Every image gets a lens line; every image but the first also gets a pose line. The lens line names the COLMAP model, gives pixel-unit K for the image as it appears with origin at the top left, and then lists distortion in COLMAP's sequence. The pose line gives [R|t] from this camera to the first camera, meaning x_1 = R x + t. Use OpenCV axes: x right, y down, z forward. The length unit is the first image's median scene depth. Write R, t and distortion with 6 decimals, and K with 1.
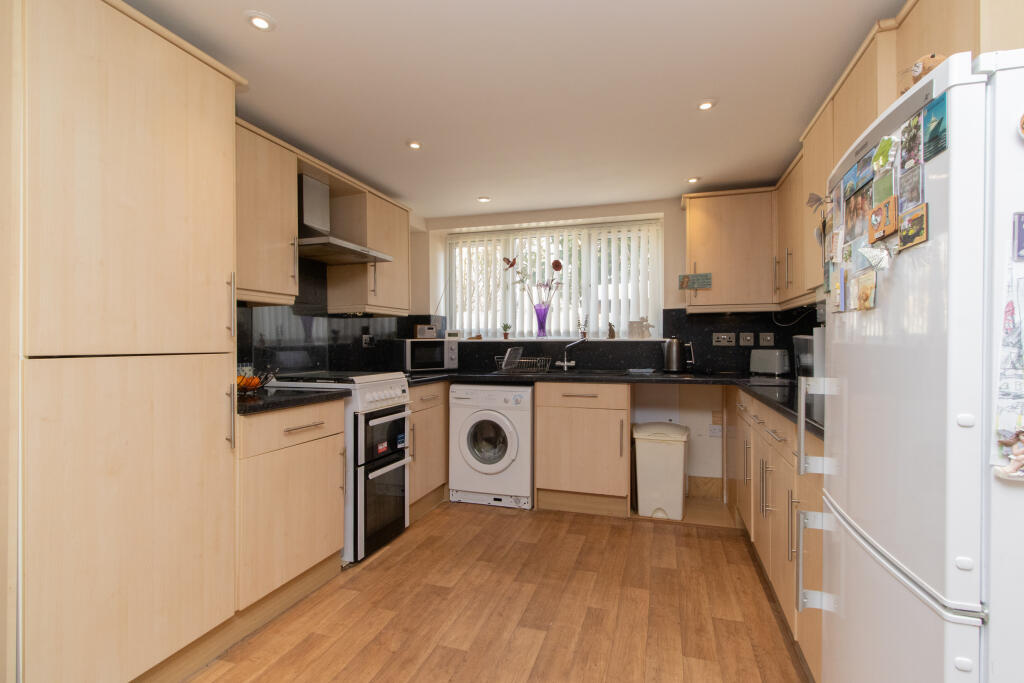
lens RADIAL K [[489.2, 0, 512.0], [0, 489.2, 341.5], [0, 0, 1]] dist [-0.001432, 0.000205]
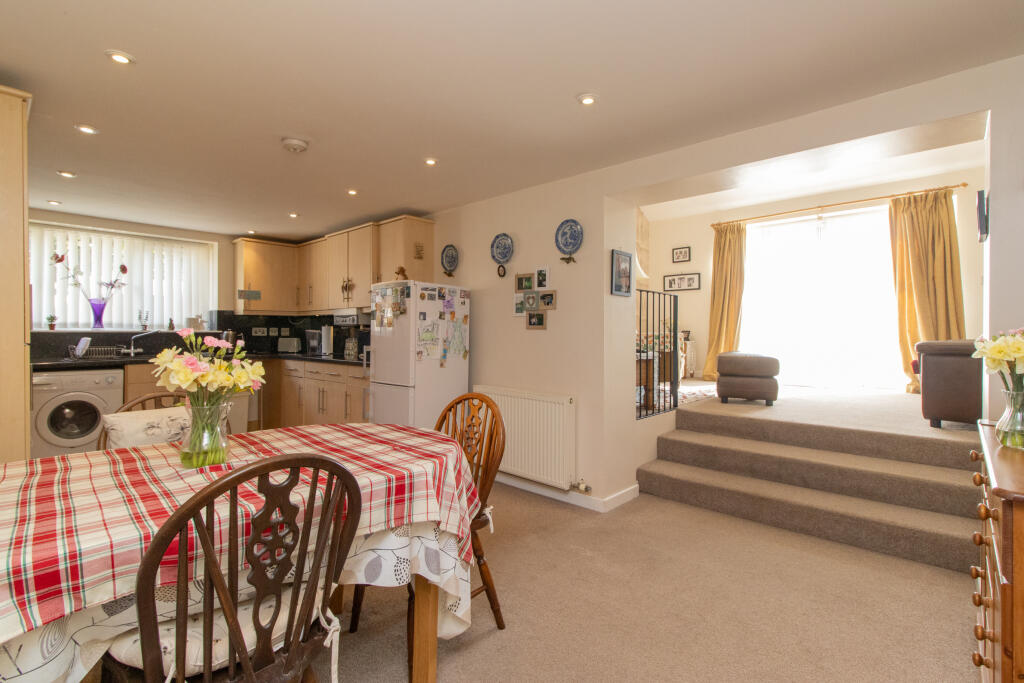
lens RADIAL K [[489.2, 0, 512.0], [0, 489.2, 341.5], [0, 0, 1]] dist [-0.001432, 0.000205]
pose [[0.447415, -0.011766, 0.894249, -0.559367], [-0.006403, 0.999846, 0.016359, -0.003682], [-0.894304, -0.013045, 0.447271, -0.391616]]
